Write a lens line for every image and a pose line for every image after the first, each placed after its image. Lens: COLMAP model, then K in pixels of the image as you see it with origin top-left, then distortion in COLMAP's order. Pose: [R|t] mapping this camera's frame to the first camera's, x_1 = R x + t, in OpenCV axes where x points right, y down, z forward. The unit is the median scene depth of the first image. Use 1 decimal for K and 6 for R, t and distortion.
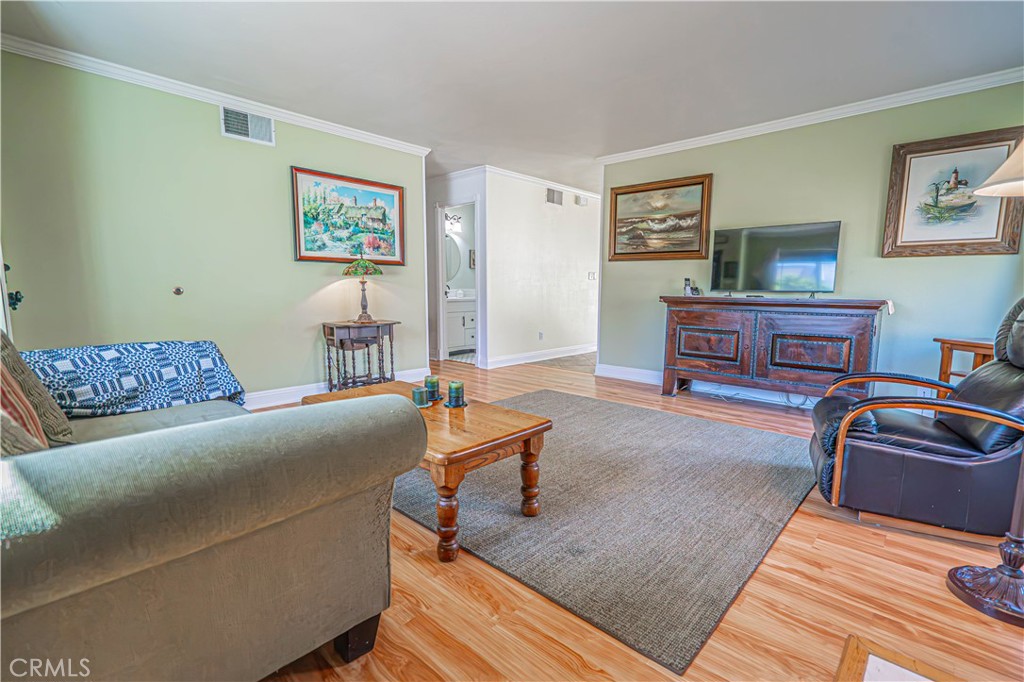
lens RADIAL K [[471.3, 0, 509.3], [0, 471.3, 345.1], [0, 0, 1]] dist [-0.003775, 0.001817]
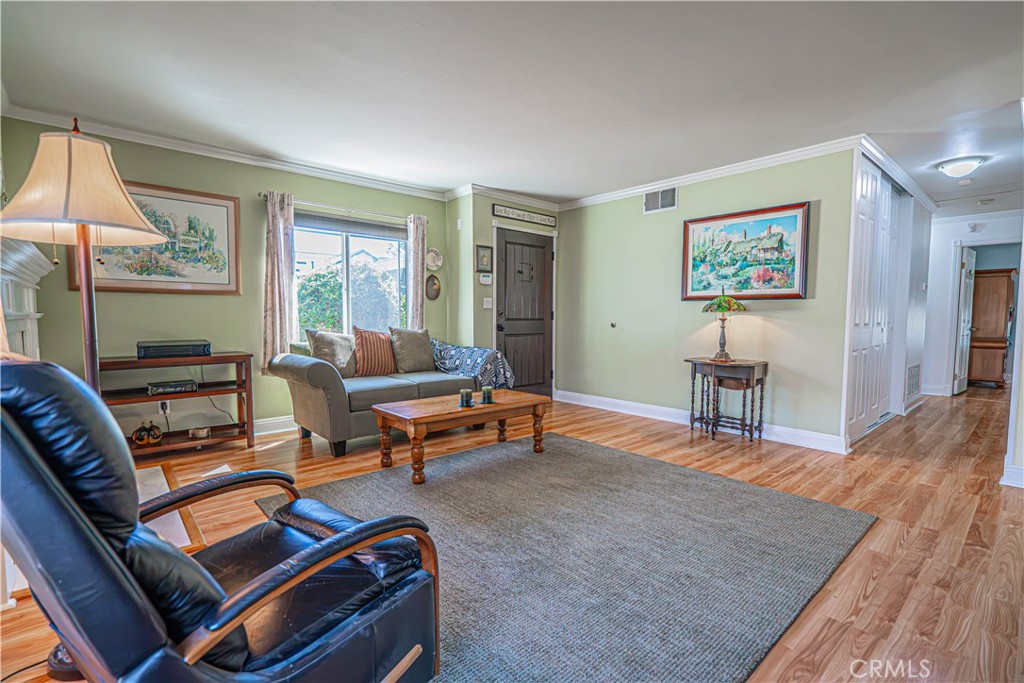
lens RADIAL K [[471.3, 0, 510.3], [0, 471.3, 341.6], [0, 0, 1]] dist [-0.003775, 0.001817]
pose [[-0.087970, 0.050717, -0.994831, 0.687499], [-0.126720, 0.990019, 0.061677, -0.091645], [0.988030, 0.131491, -0.080665, 0.645683]]
